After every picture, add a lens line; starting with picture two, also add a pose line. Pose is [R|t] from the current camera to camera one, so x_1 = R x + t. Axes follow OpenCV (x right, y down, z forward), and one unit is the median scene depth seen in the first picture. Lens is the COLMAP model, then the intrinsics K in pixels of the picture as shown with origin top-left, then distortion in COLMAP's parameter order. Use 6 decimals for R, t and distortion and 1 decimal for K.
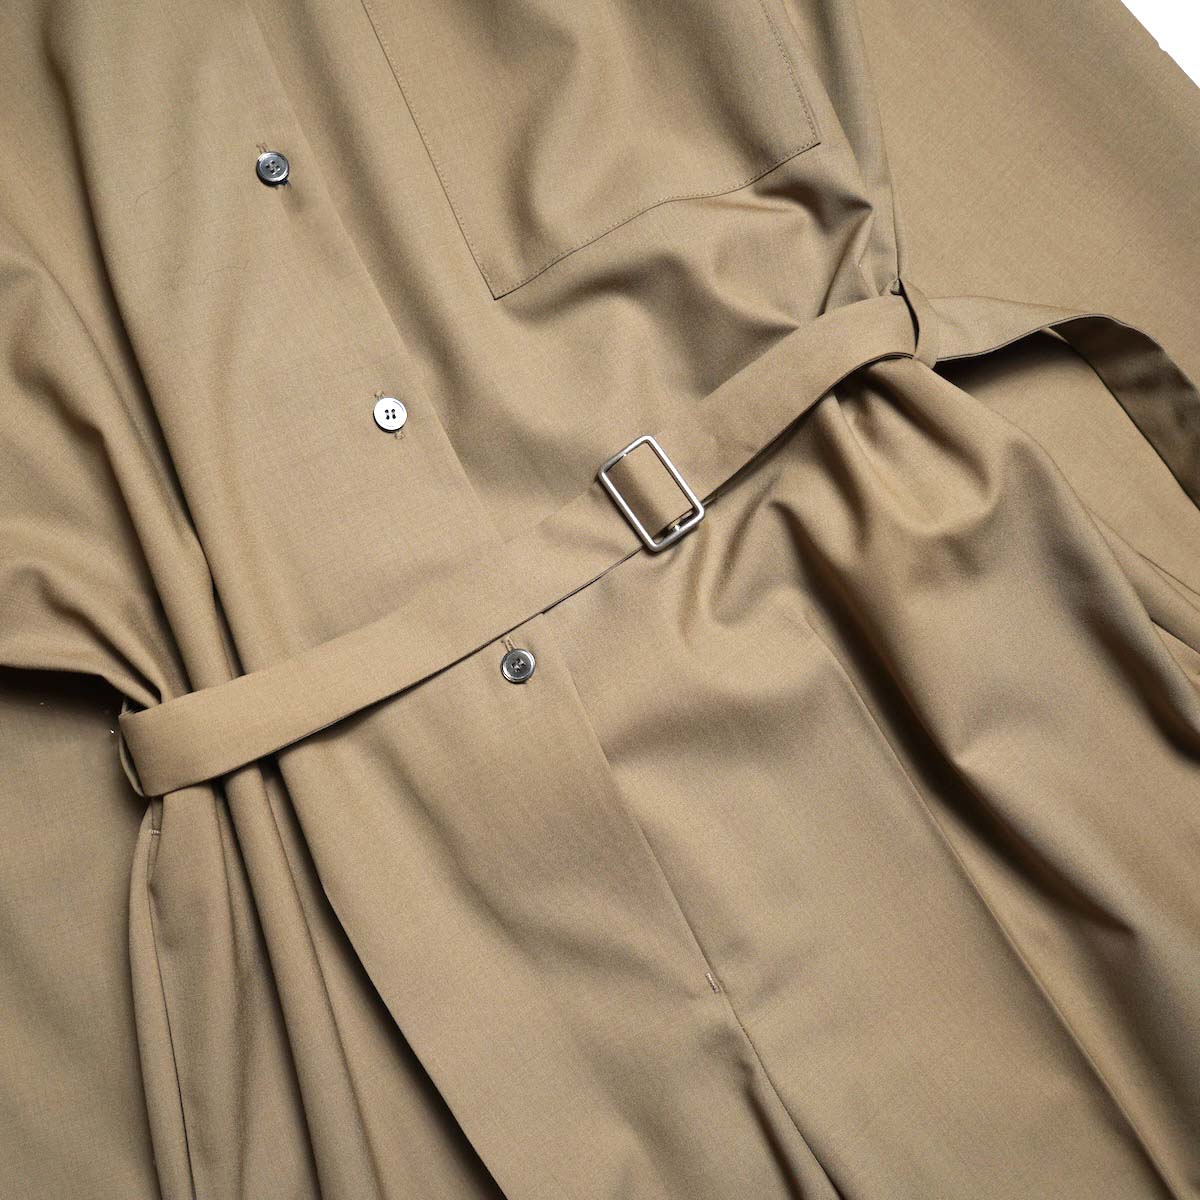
lens RADIAL K [[1414.5, 0, 599.6], [0, 1414.5, 599.5], [0, 0, 1]] dist [-0.015186, 0.000000]
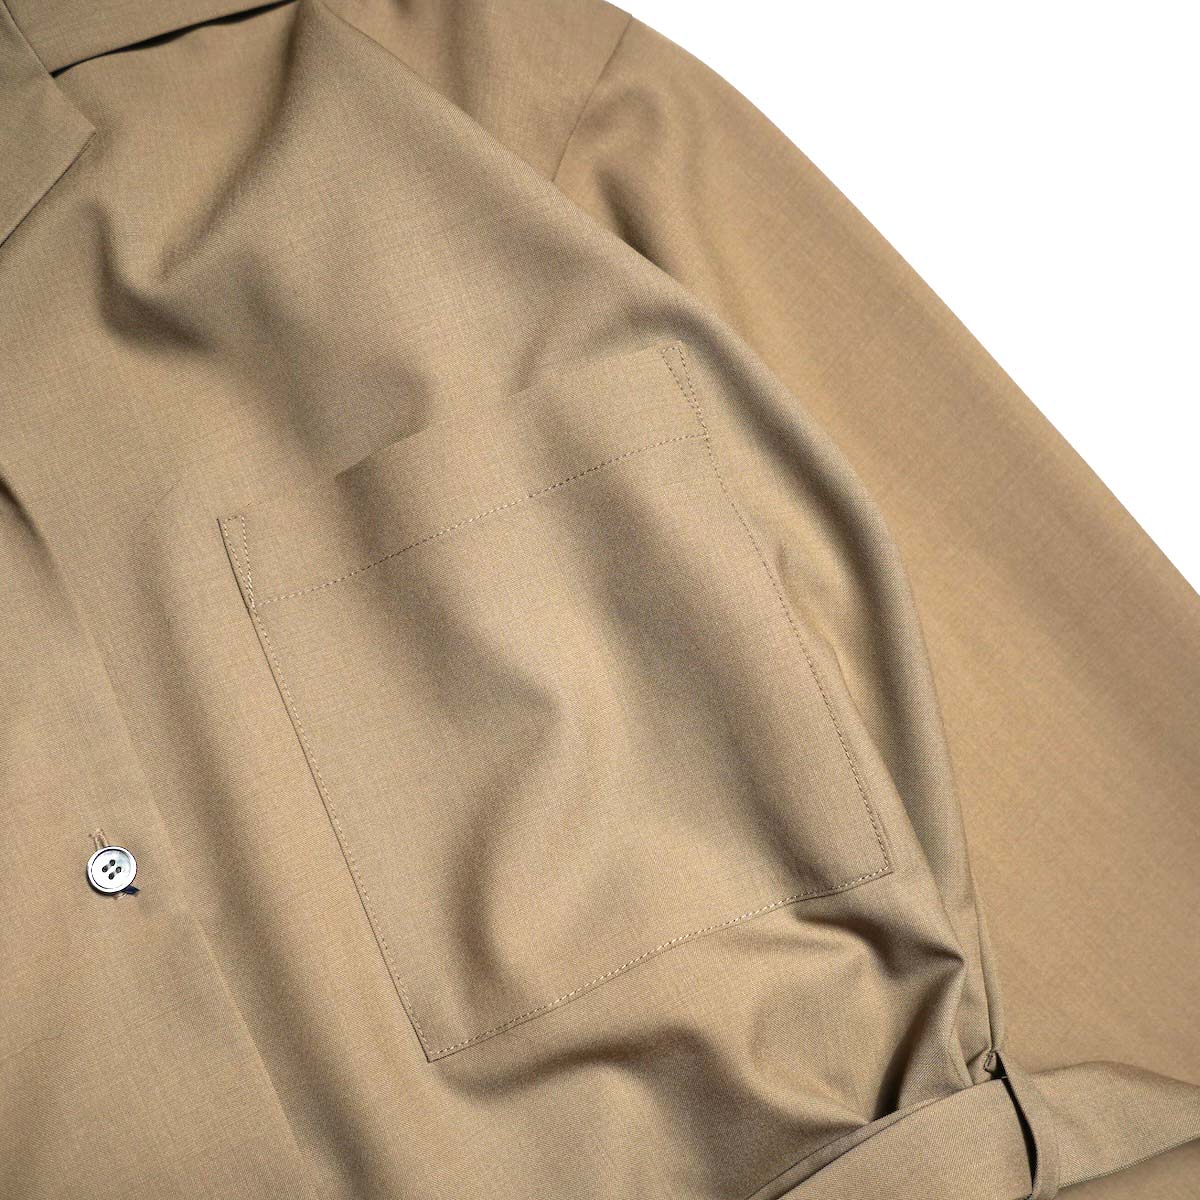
lens RADIAL K [[1414.5, 0, 600.2], [0, 1414.5, 600.7], [0, 0, 1]] dist [-0.015186, 0.000000]
pose [[0.992439, 0.033432, 0.118097, -0.081207], [-0.017022, 0.990381, -0.137319, -0.348139], [-0.121552, 0.134270, 0.983462, 0.278517]]
